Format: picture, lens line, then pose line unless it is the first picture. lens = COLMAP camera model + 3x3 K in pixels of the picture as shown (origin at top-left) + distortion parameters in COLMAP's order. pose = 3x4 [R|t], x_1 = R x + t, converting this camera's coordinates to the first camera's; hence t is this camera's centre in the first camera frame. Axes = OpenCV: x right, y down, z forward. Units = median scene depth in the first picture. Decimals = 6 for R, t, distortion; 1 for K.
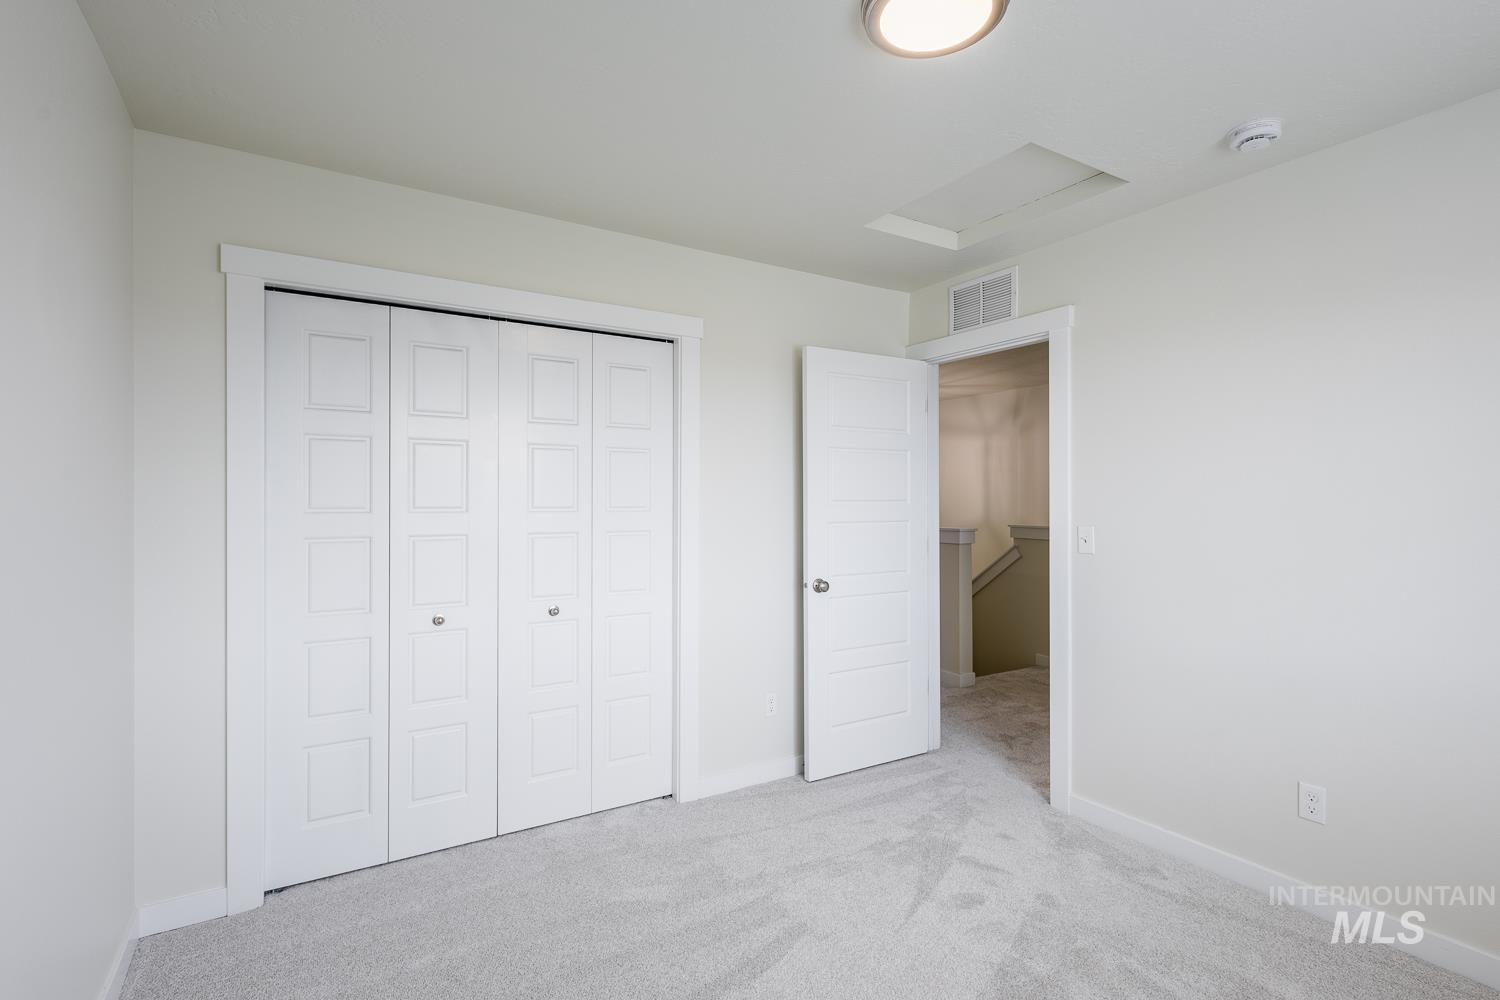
lens RADIAL K [[702.6, 0, 752.1], [0, 702.6, 497.3], [0, 0, 1]] dist [0.003319, 0.000193]
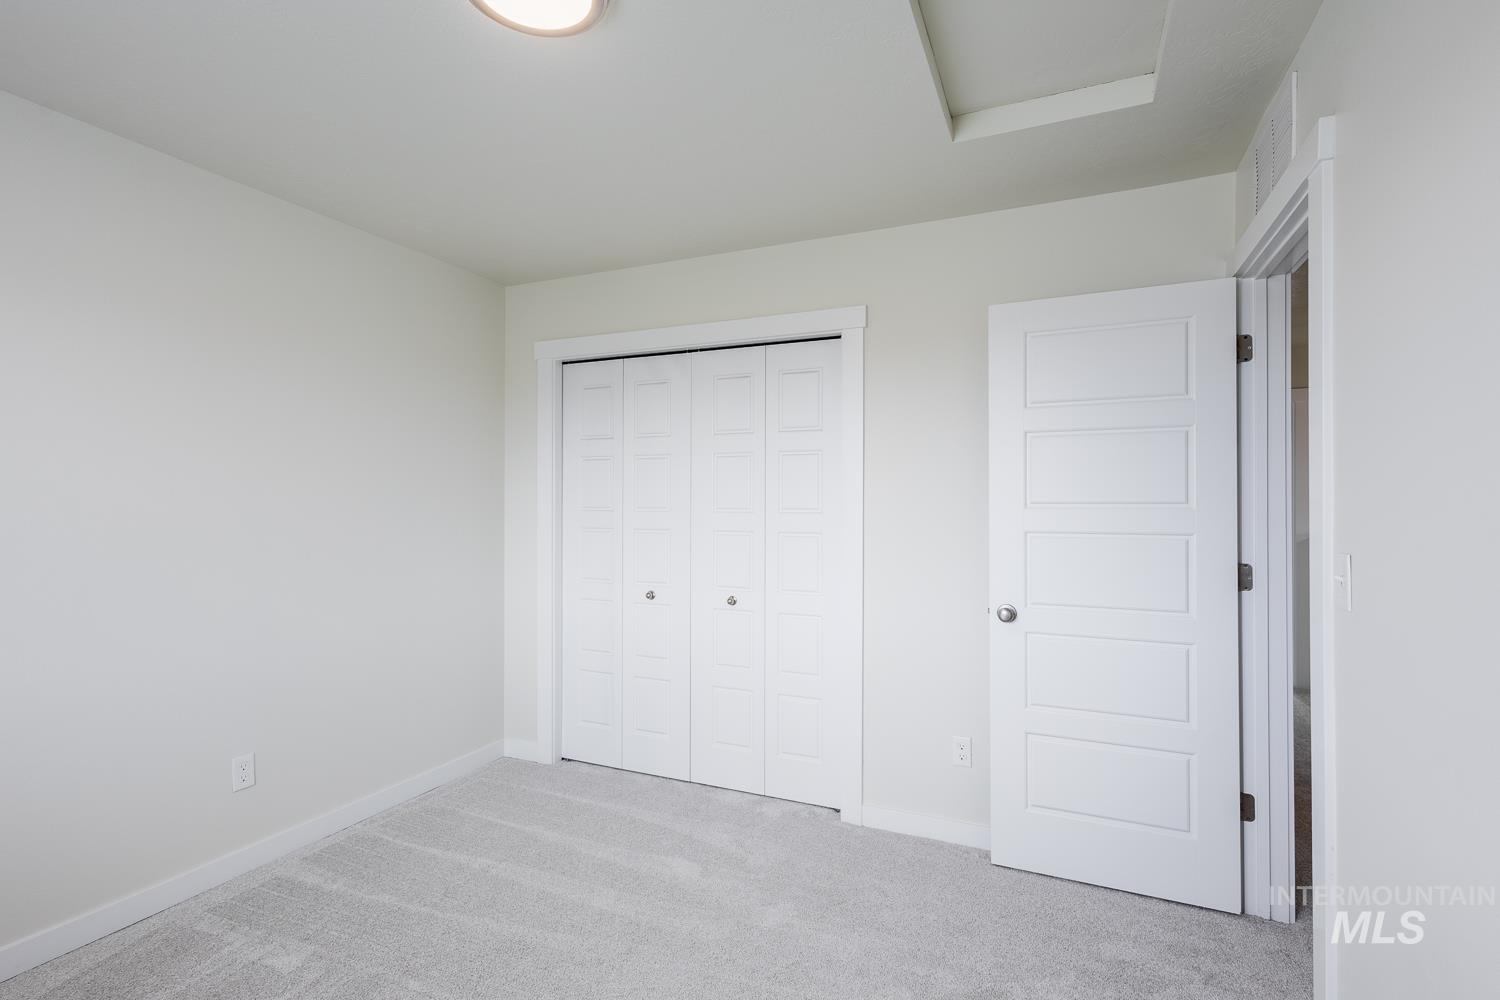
lens RADIAL K [[702.6, 0, 752.1], [0, 702.6, 497.3], [0, 0, 1]] dist [0.003319, 0.000193]
pose [[0.567177, -0.004721, -0.823583, 0.647810], [0.002059, 0.999989, -0.004314, 0.001716], [0.823593, 0.000752, 0.567180, 0.381537]]
